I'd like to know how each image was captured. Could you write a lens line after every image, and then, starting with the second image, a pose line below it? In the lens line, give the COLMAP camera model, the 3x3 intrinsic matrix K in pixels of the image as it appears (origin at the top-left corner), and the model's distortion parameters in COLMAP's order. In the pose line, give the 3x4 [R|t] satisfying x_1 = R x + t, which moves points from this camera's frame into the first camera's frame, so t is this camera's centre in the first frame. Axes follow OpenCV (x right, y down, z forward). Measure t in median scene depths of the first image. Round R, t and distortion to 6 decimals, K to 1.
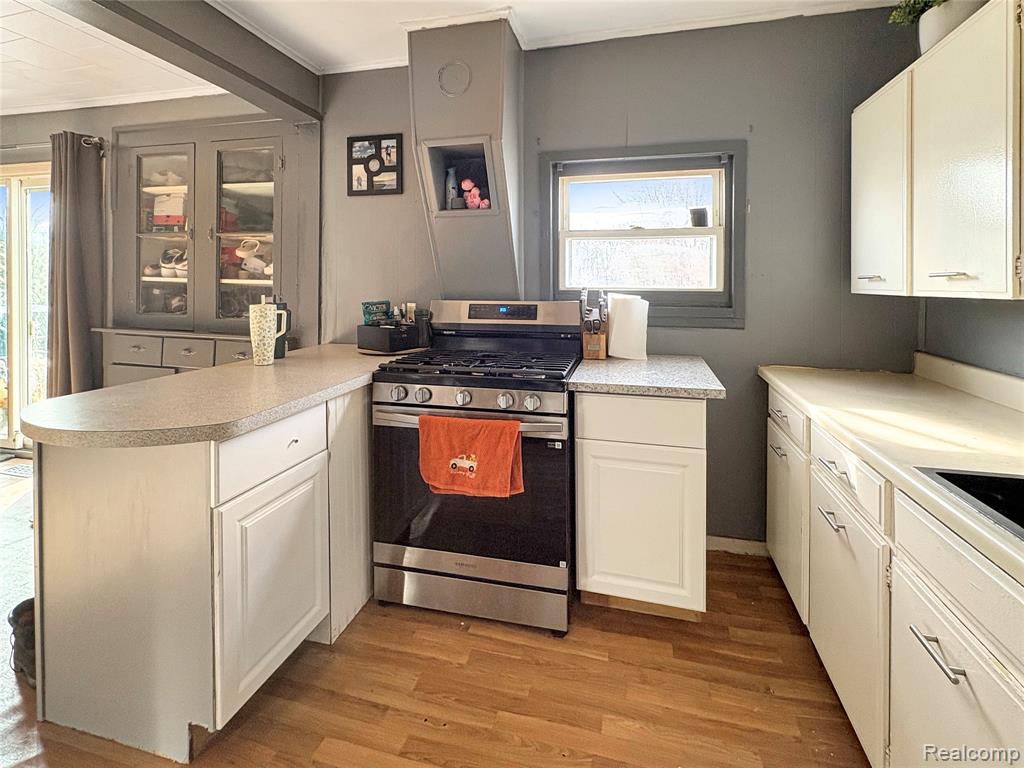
lens RADIAL K [[478.8, 0, 519.4], [0, 478.8, 307.6], [0, 0, 1]] dist [-0.000541, -0.000120]
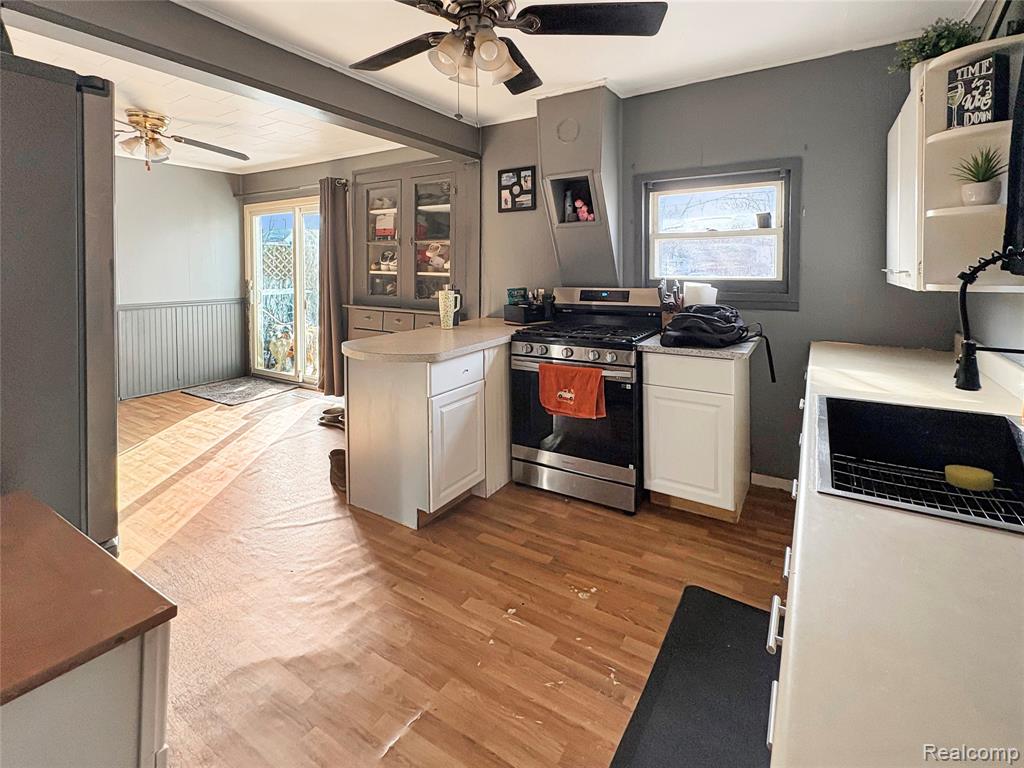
lens RADIAL K [[478.8, 0, 519.4], [0, 478.8, 307.6], [0, 0, 1]] dist [-0.000541, -0.000120]
pose [[0.950647, 0.013298, -0.309991, 0.156817], [-0.001450, 0.999261, 0.038420, -0.010105], [0.310272, -0.036075, 0.949963, -0.366599]]
